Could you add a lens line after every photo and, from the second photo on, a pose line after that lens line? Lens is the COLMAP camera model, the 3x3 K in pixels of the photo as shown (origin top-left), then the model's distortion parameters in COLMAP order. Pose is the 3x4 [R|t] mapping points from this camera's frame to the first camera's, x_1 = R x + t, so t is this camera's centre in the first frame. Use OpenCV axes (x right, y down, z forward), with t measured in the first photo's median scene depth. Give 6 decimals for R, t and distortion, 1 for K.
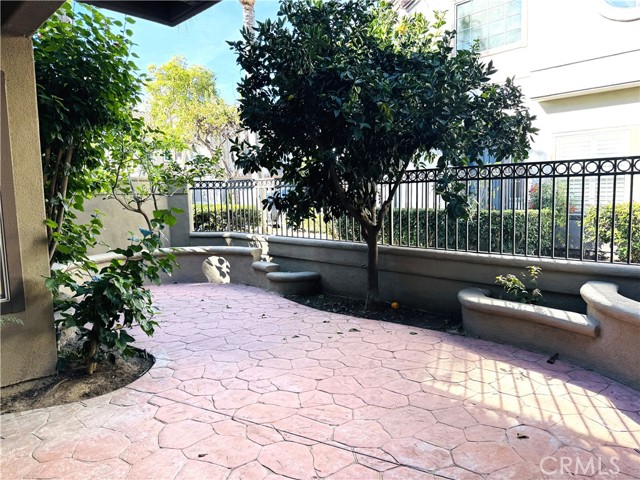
lens RADIAL K [[417.4, 0, 324.1], [0, 417.4, 237.9], [0, 0, 1]] dist [-0.004572, -0.002040]
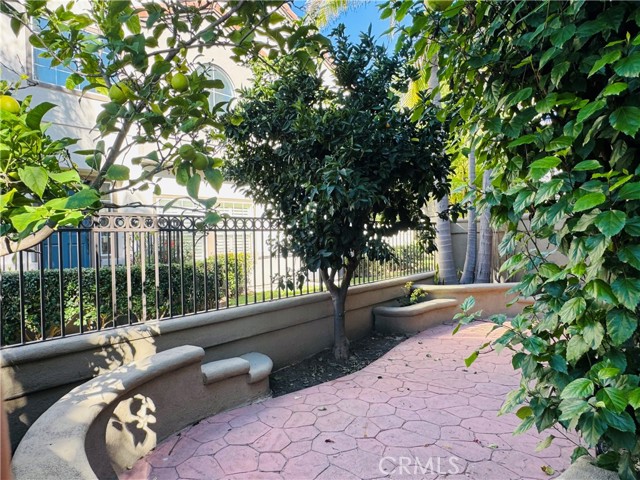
lens RADIAL K [[417.4, 0, 324.1], [0, 417.4, 237.9], [0, 0, 1]] dist [-0.004572, -0.002040]
pose [[-0.073351, 0.019752, 0.997111, -0.673618], [0.127831, 0.991743, -0.010242, -0.079902], [-0.989080, 0.126711, -0.075270, 0.832064]]
